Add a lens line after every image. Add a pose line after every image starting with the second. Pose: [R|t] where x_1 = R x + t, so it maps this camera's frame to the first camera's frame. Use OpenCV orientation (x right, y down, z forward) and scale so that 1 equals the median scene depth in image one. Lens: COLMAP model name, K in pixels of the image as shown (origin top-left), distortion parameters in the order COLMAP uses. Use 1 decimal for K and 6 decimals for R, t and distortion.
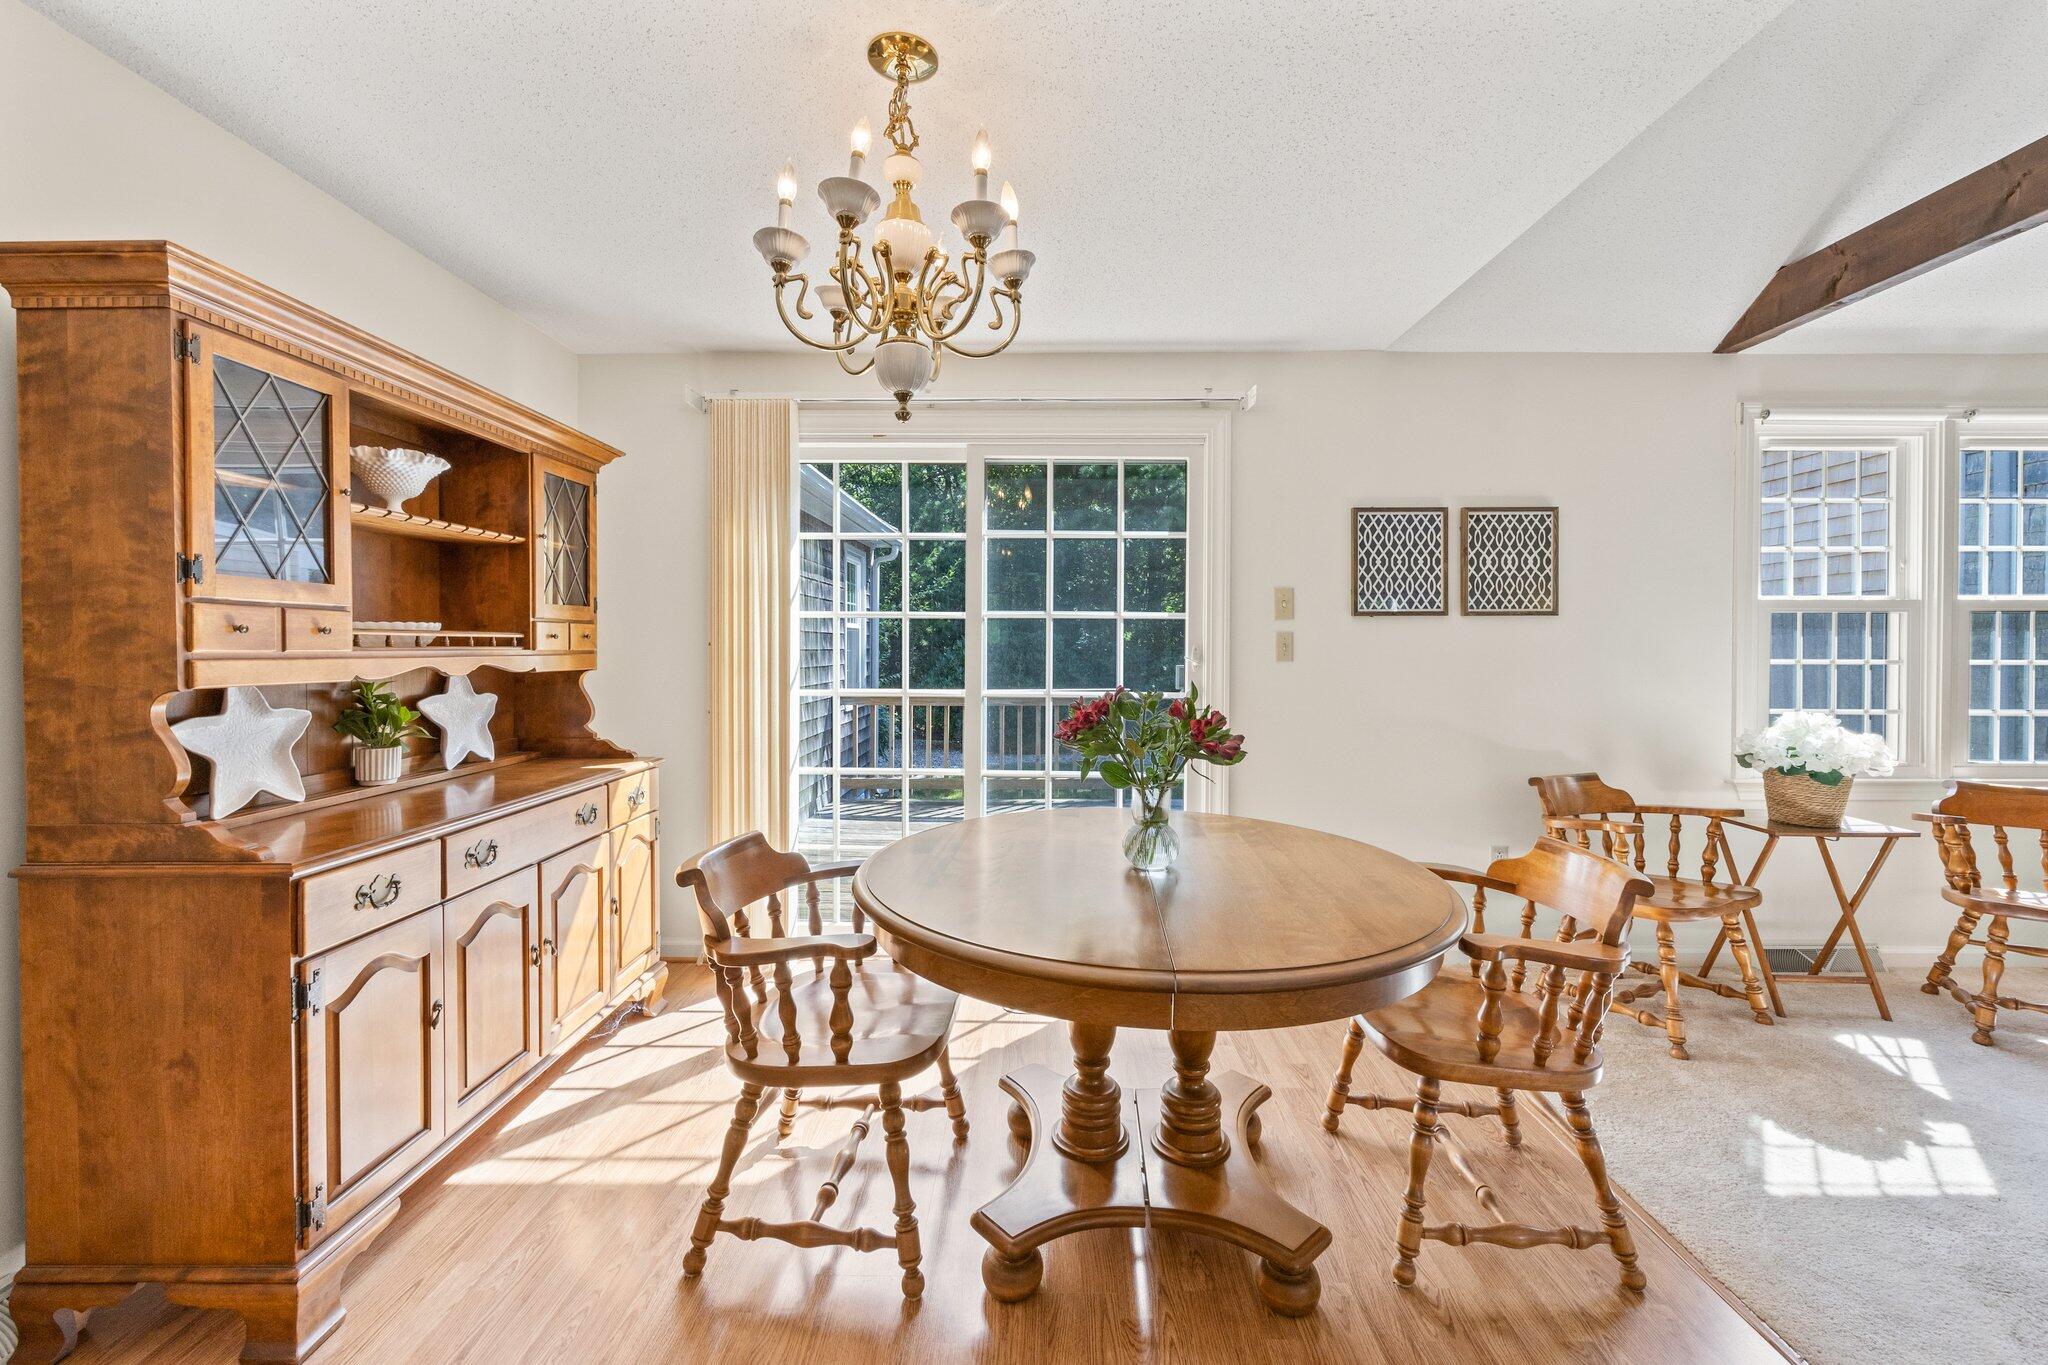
lens RADIAL K [[817.2, 0, 1017.8], [0, 817.2, 650.7], [0, 0, 1]] dist [0.000087, -0.000692]
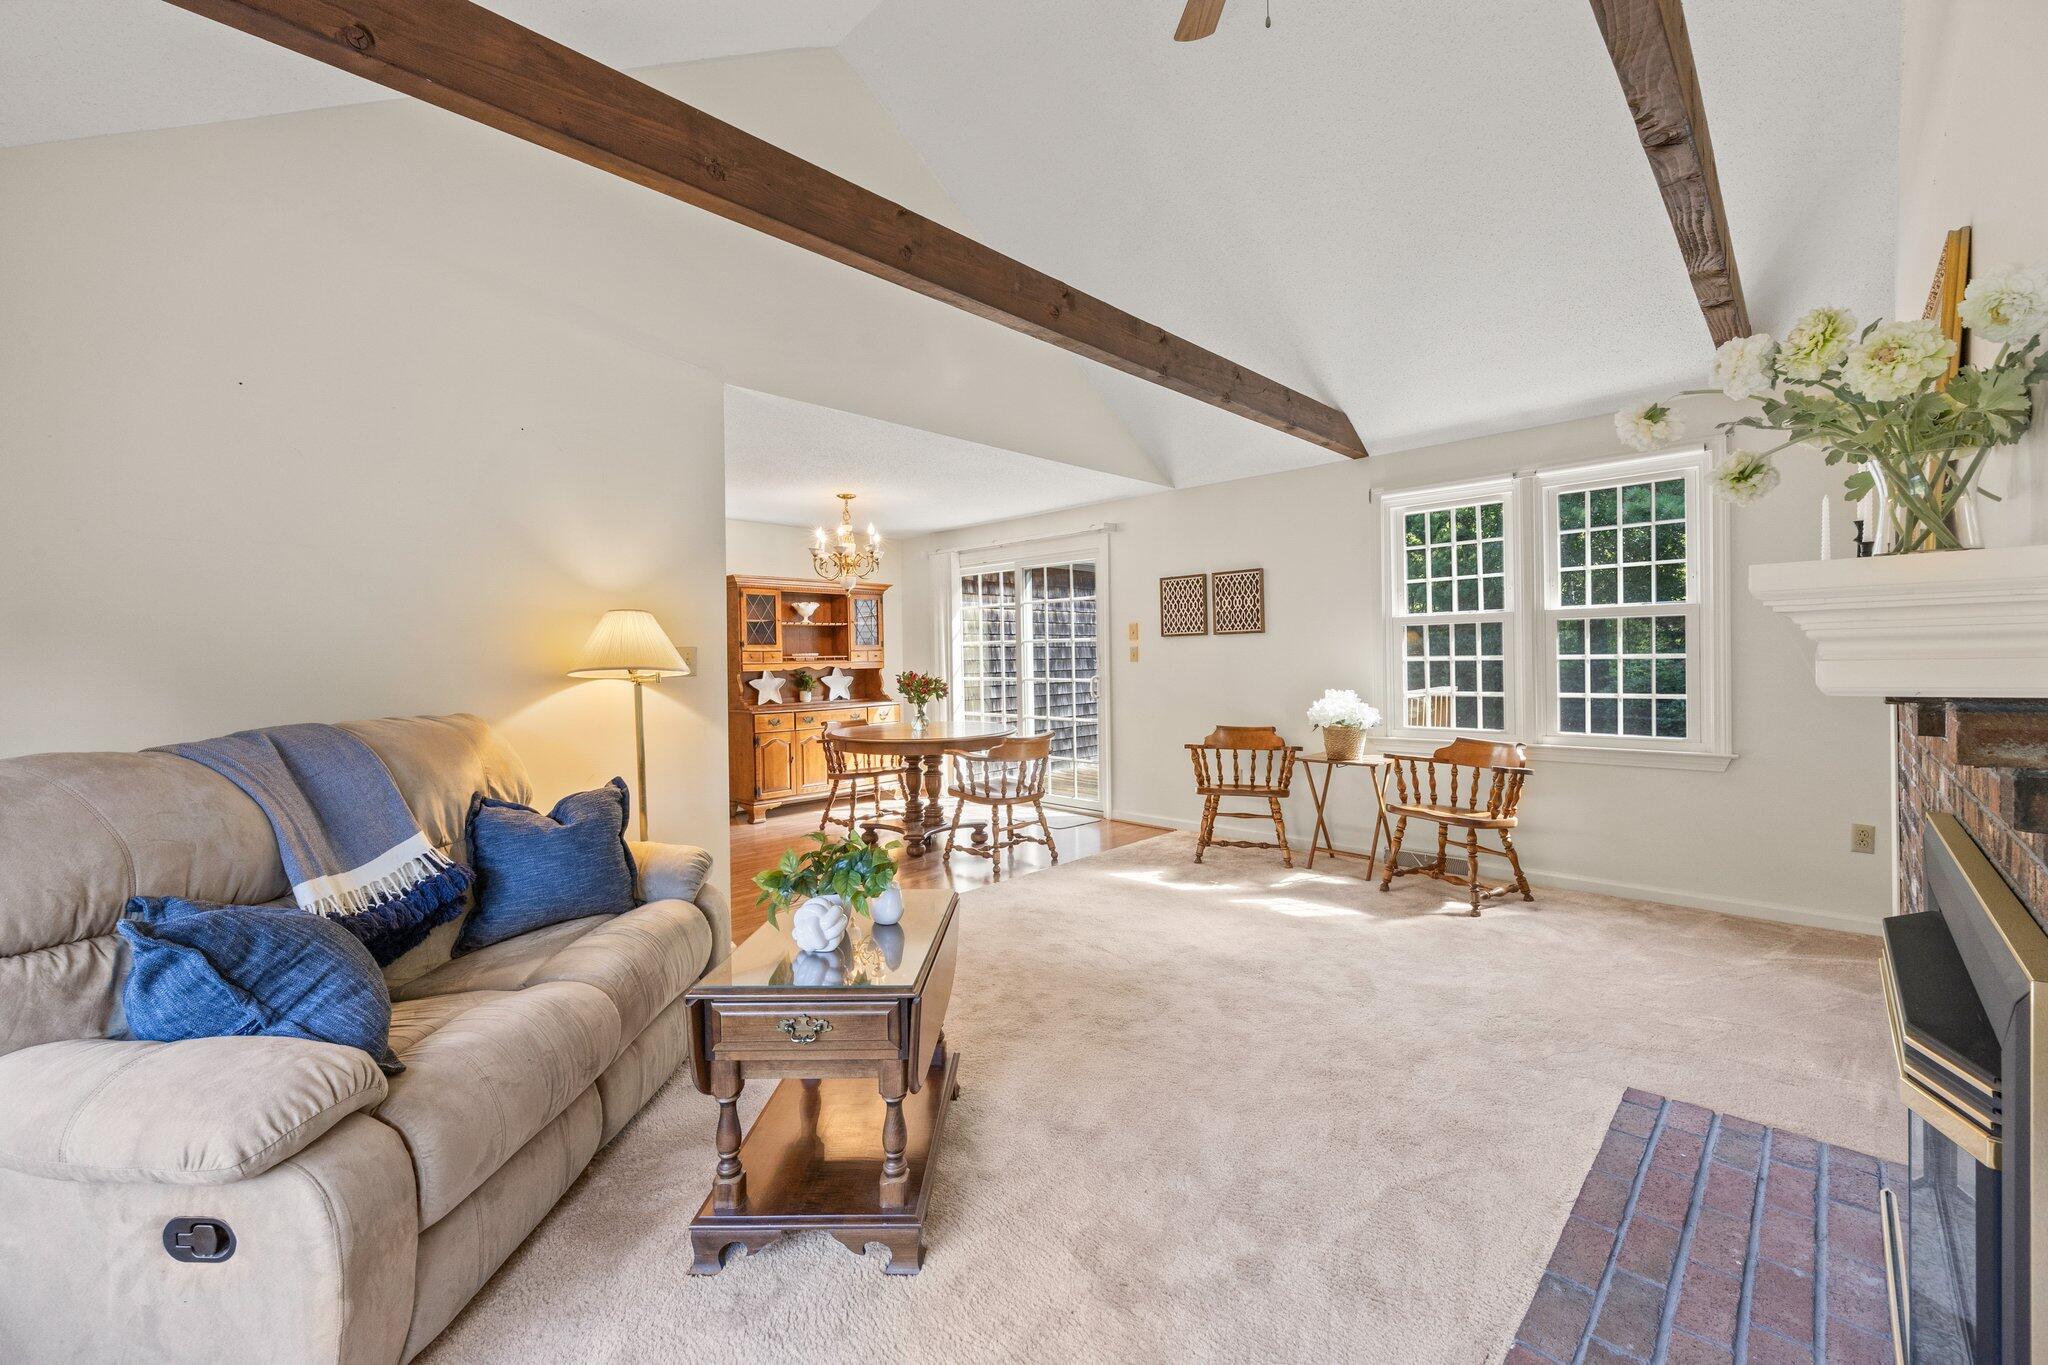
lens RADIAL K [[817.2, 0, 1031.9], [0, 817.2, 662.6], [0, 0, 1]] dist [0.000087, -0.000692]
pose [[0.733314, -0.011139, -0.679799, 1.599226], [0.012477, 0.999918, -0.002925, 0.018093], [0.679775, -0.006337, 0.733393, -0.603769]]
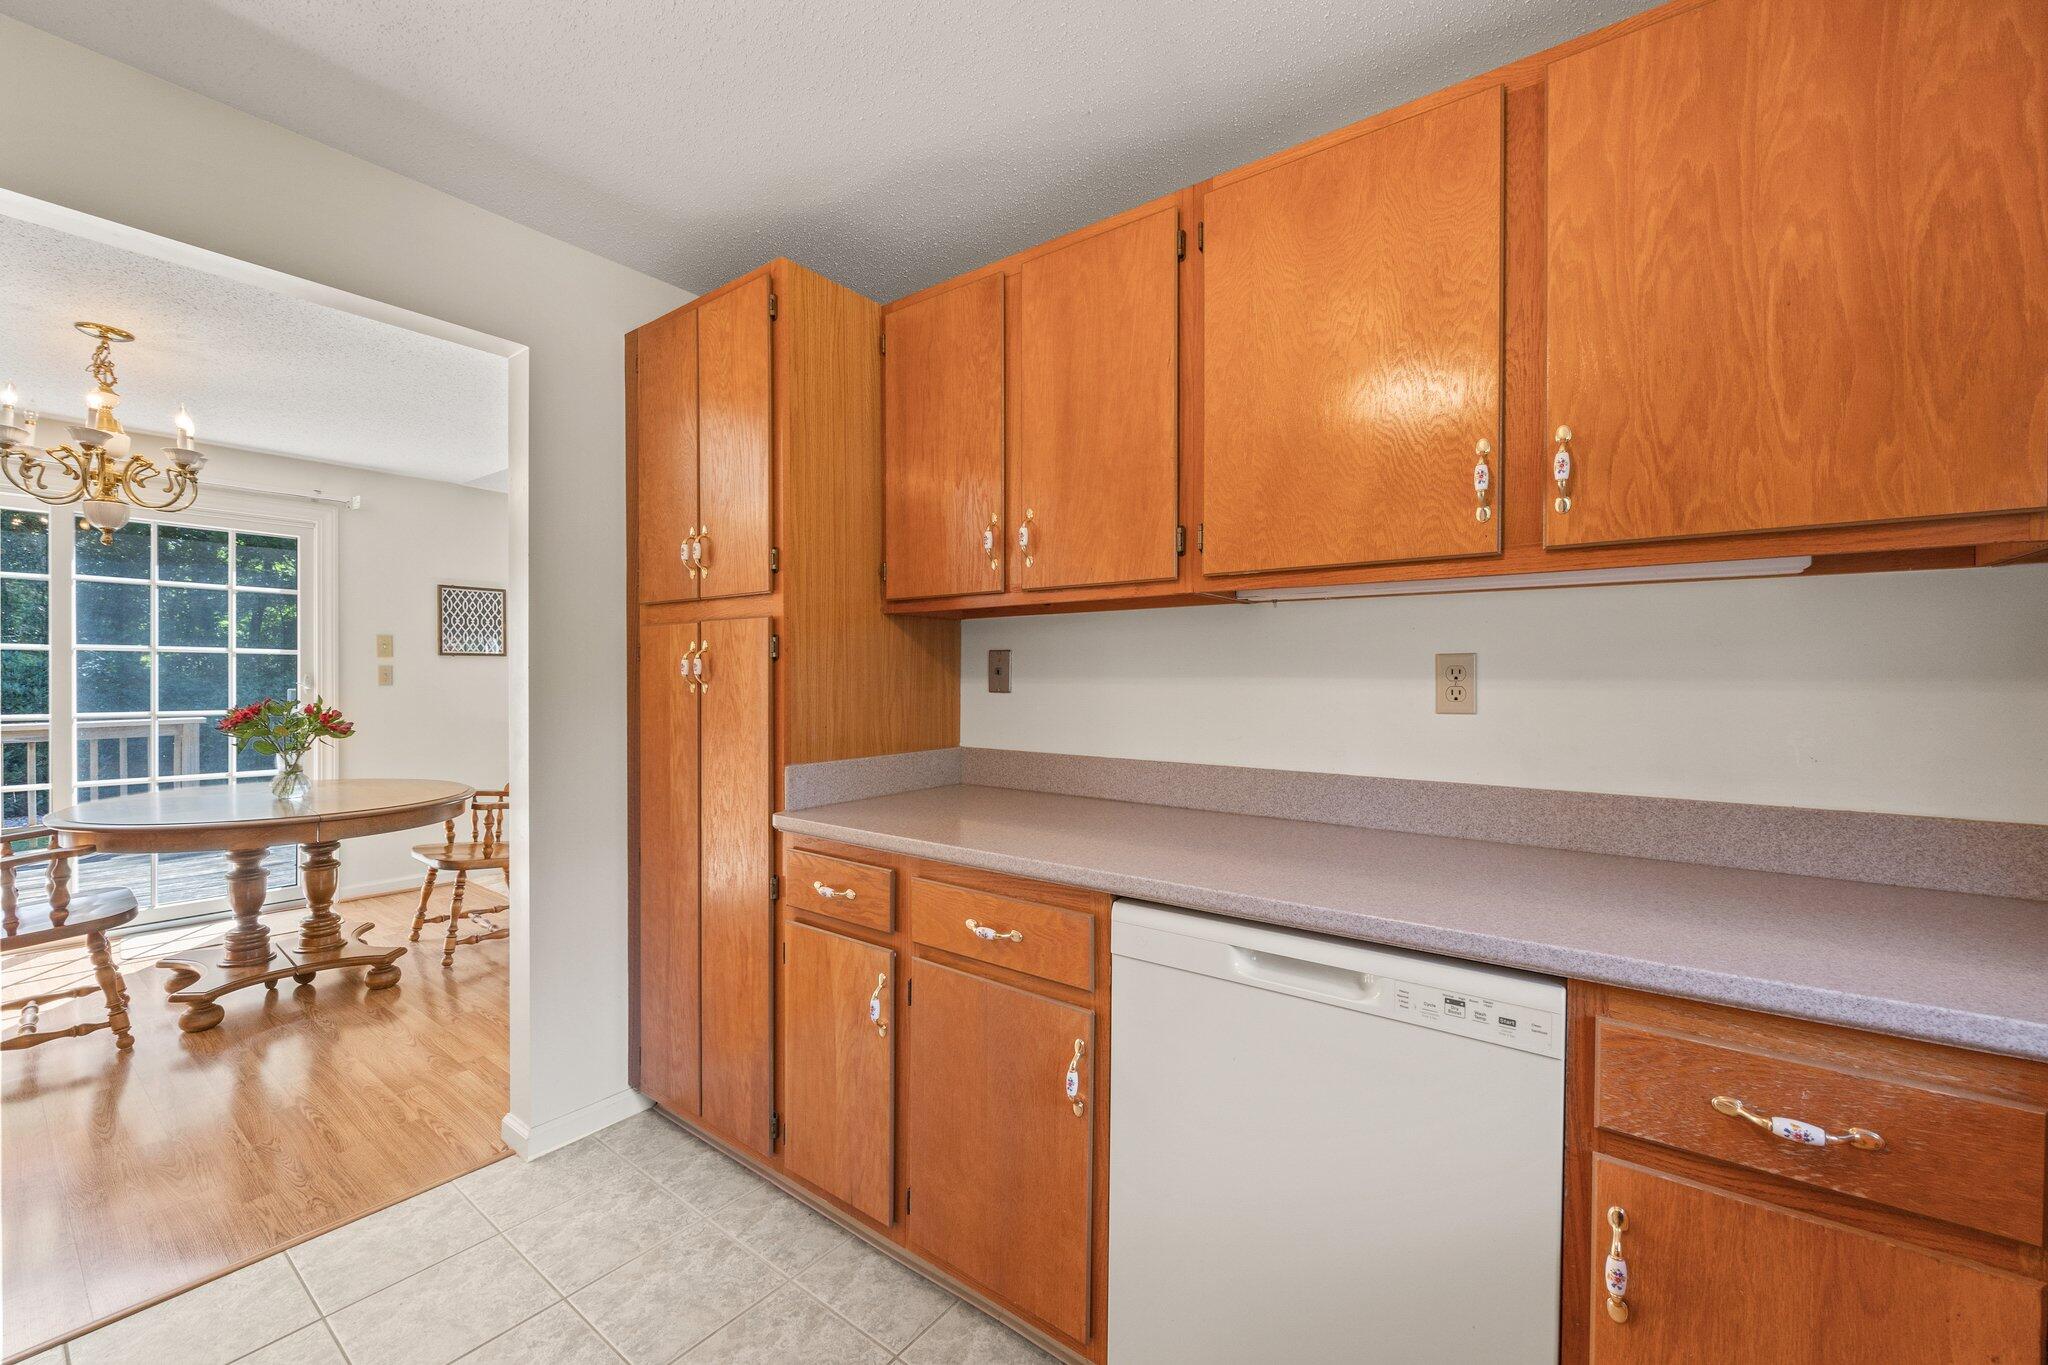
lens RADIAL K [[817.2, 0, 1004.5], [0, 817.2, 687.2], [0, 0, 1]] dist [0.000087, -0.000692]
pose [[0.583572, -0.011432, 0.811981, -0.240288], [0.003859, 0.999929, 0.011305, 0.004322], [-0.812052, -0.003463, 0.583575, -0.841335]]
